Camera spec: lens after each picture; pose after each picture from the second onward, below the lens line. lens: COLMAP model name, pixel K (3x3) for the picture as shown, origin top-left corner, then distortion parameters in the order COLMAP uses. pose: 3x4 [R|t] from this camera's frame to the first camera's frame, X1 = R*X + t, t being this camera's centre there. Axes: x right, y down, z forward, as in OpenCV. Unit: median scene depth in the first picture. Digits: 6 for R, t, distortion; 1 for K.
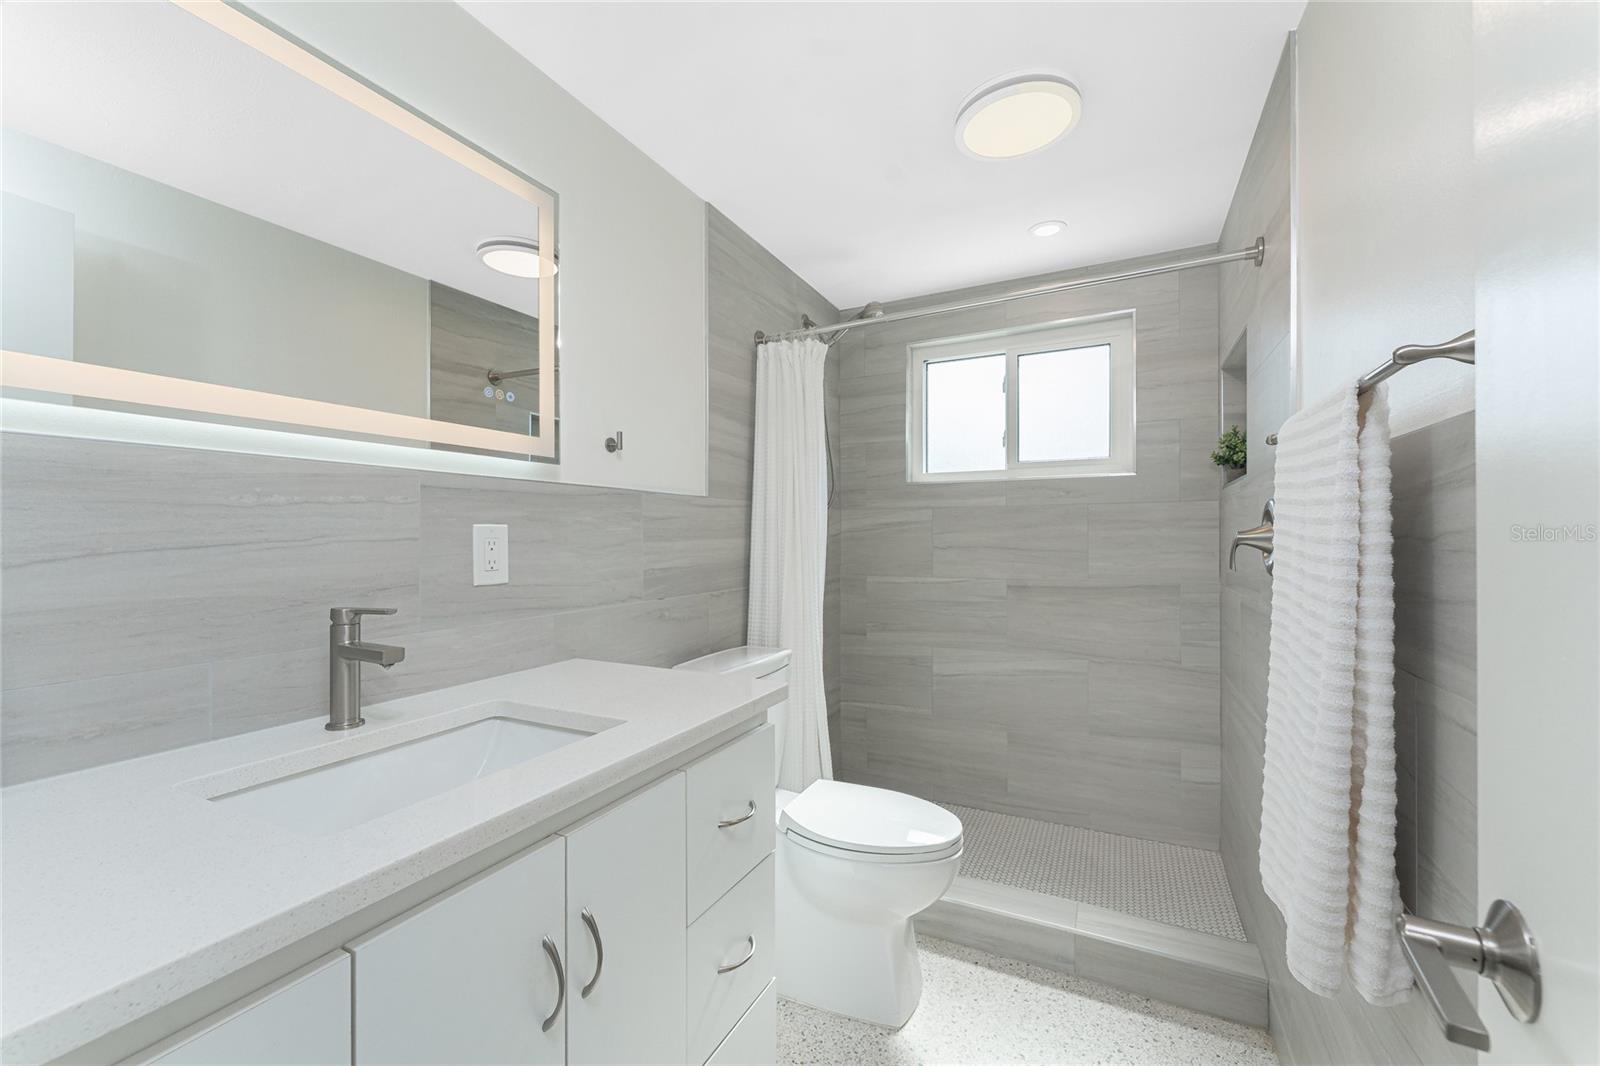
lens RADIAL K [[642.3, 0, 800.3], [0, 642.3, 530.6], [0, 0, 1]] dist [0.001779, 0.000196]
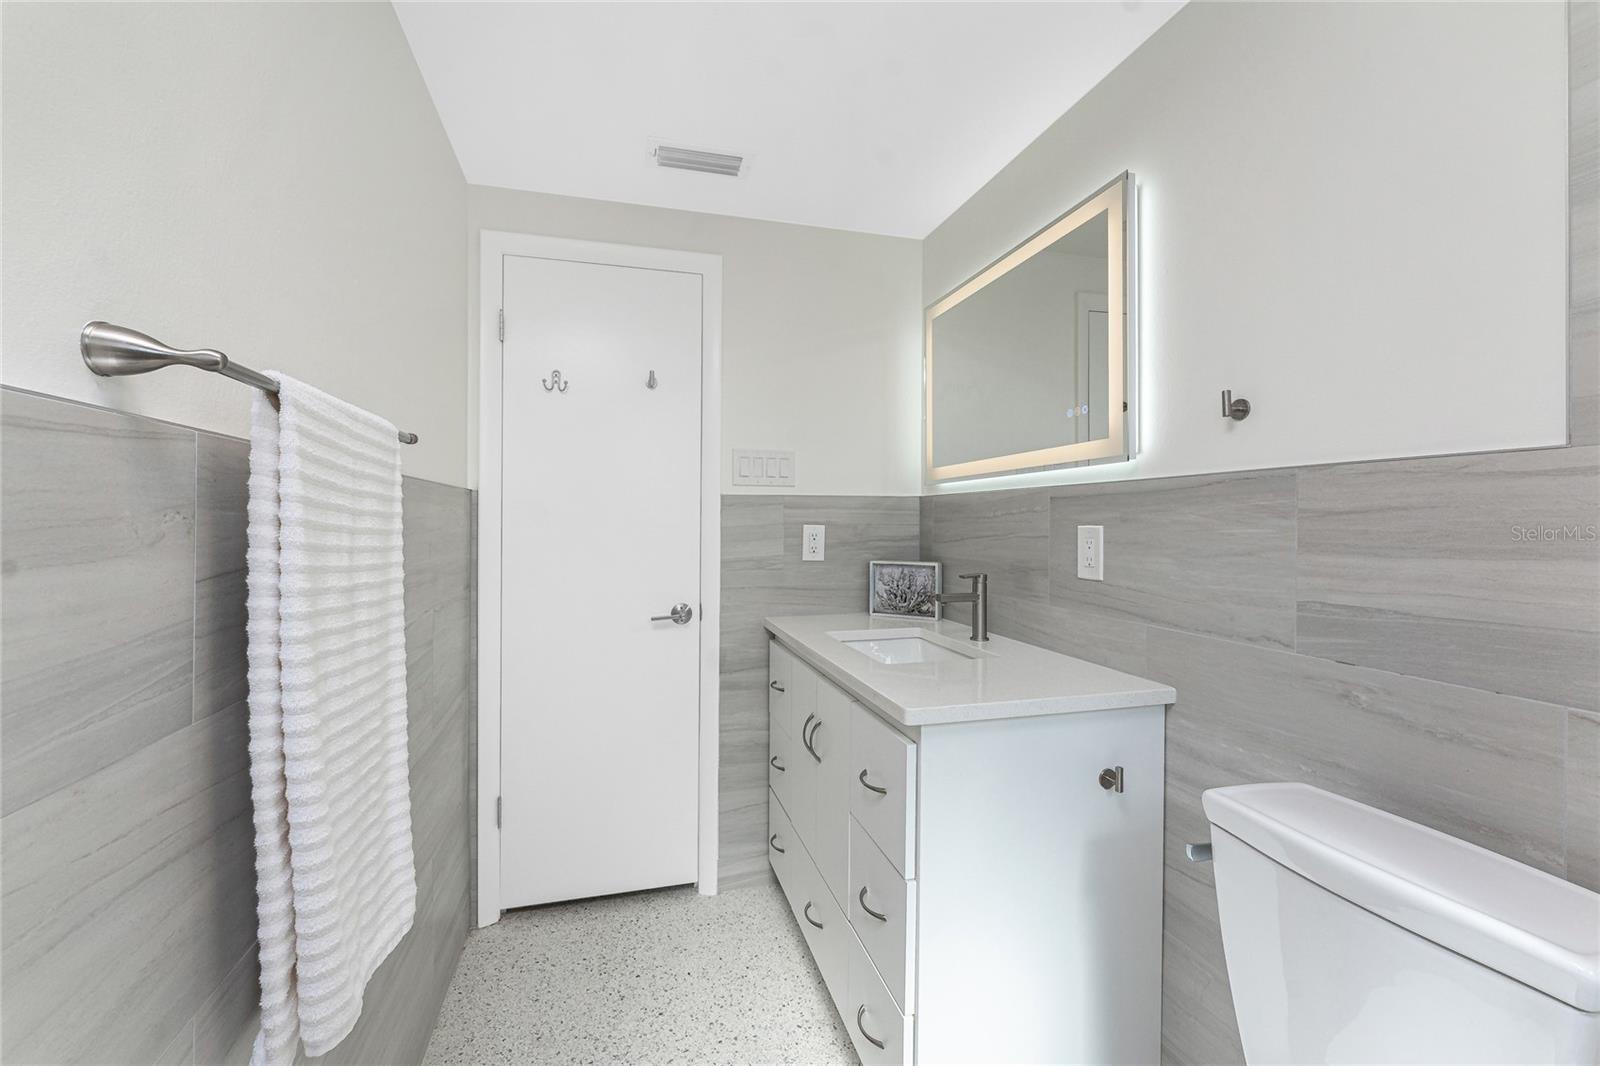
lens RADIAL K [[642.3, 0, 797.6], [0, 642.3, 529.6], [0, 0, 1]] dist [0.001779, 0.000196]
pose [[-0.729242, -0.001629, -0.684254, 0.504276], [-0.007588, 0.999955, 0.005707, -0.004323], [0.684213, 0.009353, -0.729222, 1.129773]]
